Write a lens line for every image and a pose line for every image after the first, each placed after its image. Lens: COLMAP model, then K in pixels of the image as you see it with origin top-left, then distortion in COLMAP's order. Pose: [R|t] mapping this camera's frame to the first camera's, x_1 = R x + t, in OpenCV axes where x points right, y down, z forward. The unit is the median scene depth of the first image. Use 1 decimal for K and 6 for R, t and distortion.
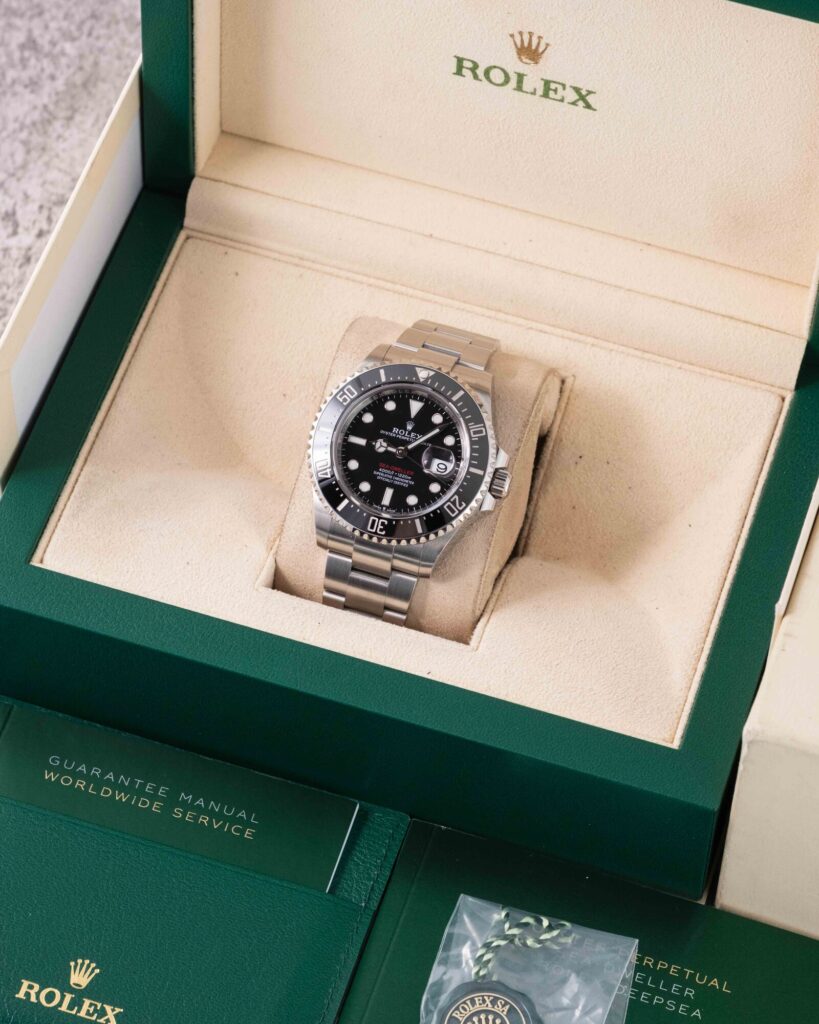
lens RADIAL K [[3977.6, 0, 409.5], [0, 3977.6, 512.0], [0, 0, 1]] dist [0.177428, -0.082960]
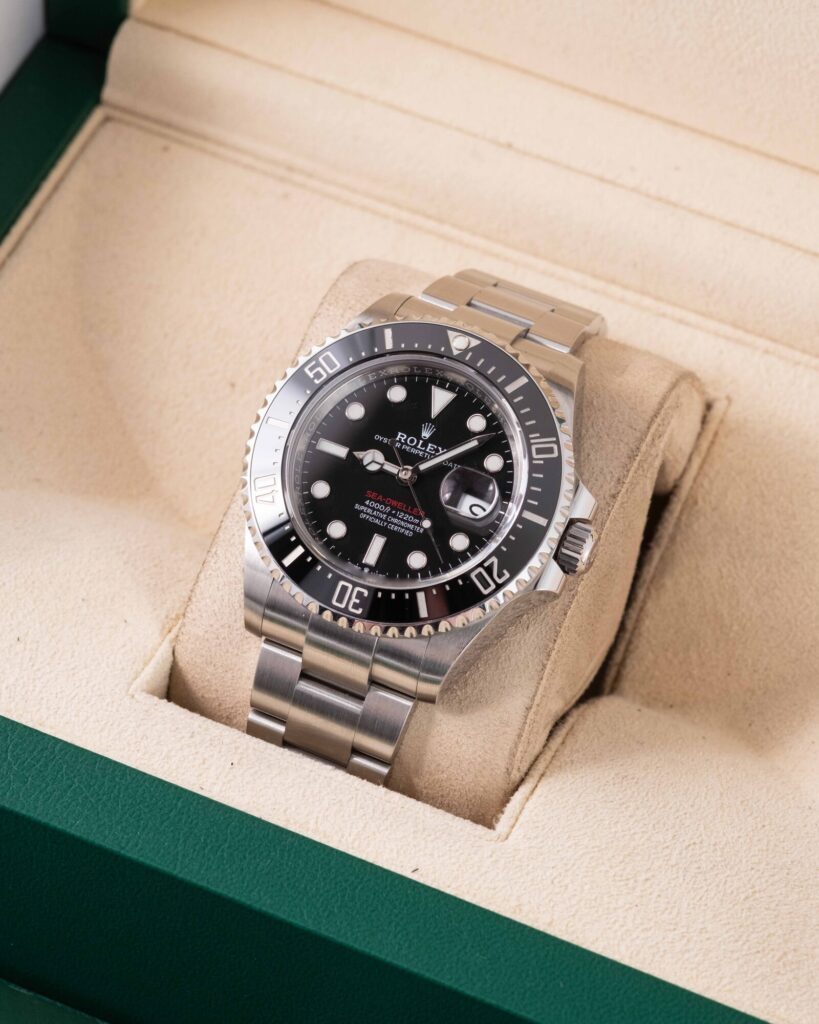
lens RADIAL K [[3977.6, 0, 409.5], [0, 3977.6, 512.0], [0, 0, 1]] dist [0.177428, -0.082960]
pose [[0.993850, 0.096357, -0.054570, 0.029093], [-0.100790, 0.991241, -0.085340, 0.037621], [0.045869, 0.090316, 0.994856, 0.431515]]
